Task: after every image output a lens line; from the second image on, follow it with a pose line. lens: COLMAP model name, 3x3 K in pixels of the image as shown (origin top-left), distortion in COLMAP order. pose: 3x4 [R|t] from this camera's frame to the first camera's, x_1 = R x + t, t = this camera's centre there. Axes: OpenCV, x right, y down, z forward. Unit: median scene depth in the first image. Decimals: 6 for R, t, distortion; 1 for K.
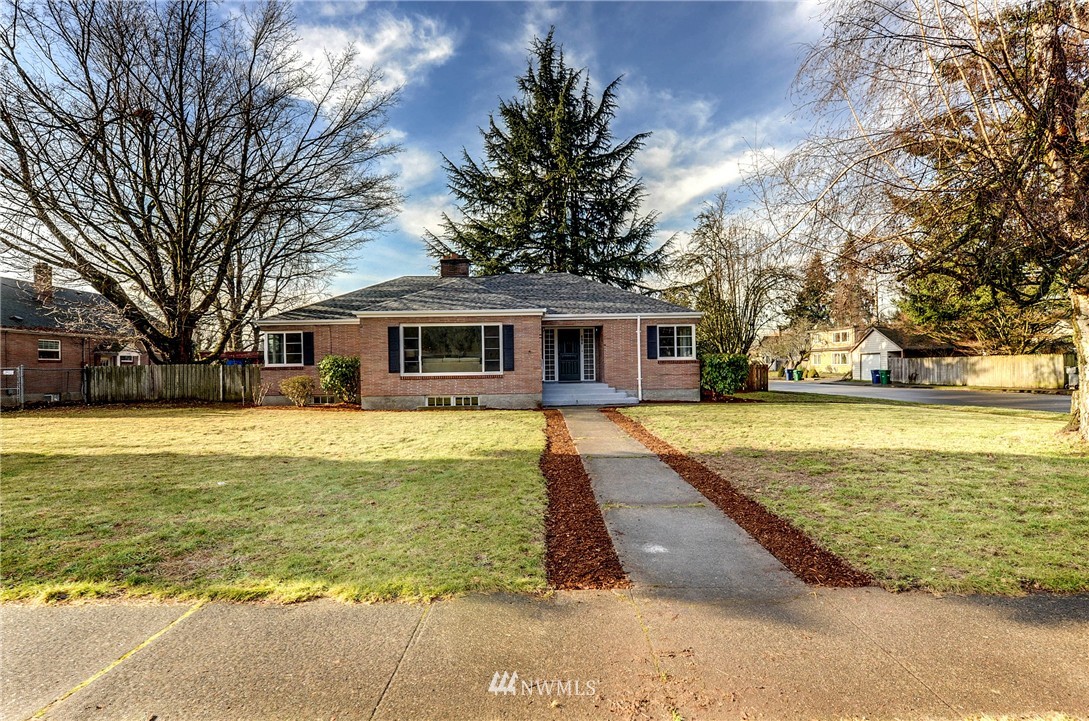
lens RADIAL K [[591.7, 0, 544.5], [0, 591.7, 360.5], [0, 0, 1]] dist [-0.000865, -0.000061]
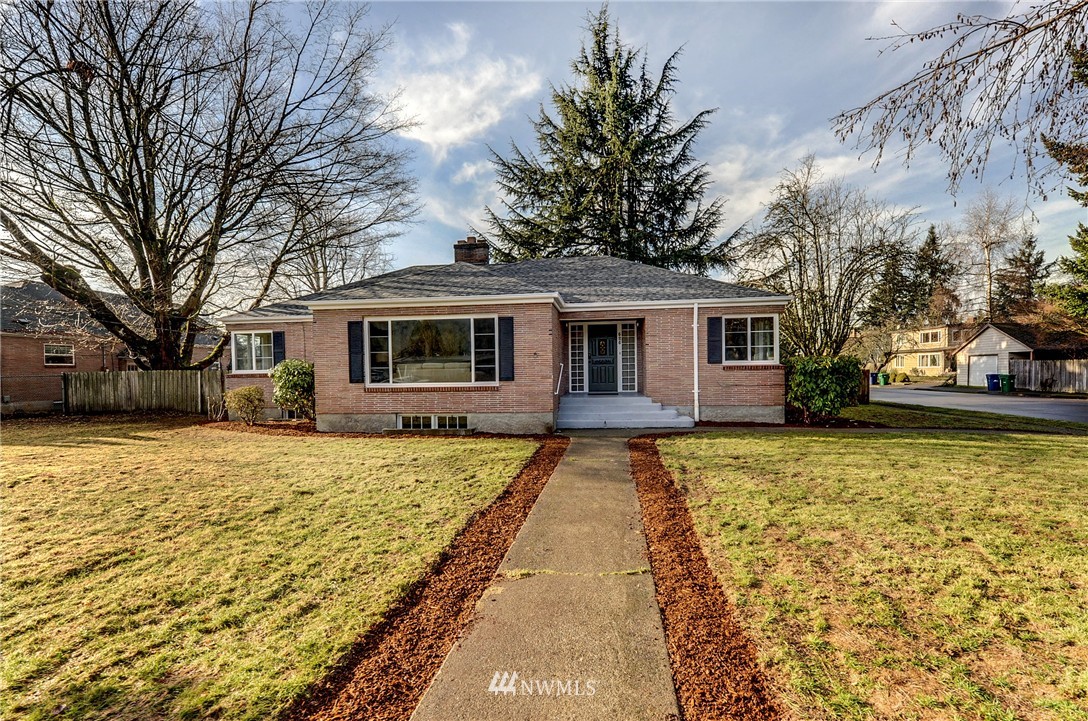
lens RADIAL K [[504.1, 0, 544.2], [0, 504.1, 381.9], [0, 0, 1]] dist [0.002007, 0.000033]
pose [[0.988678, 0.003908, -0.150001, 0.040257], [0.001924, 0.999248, 0.038717, -0.002600], [0.150040, -0.038568, 0.987927, 0.211438]]
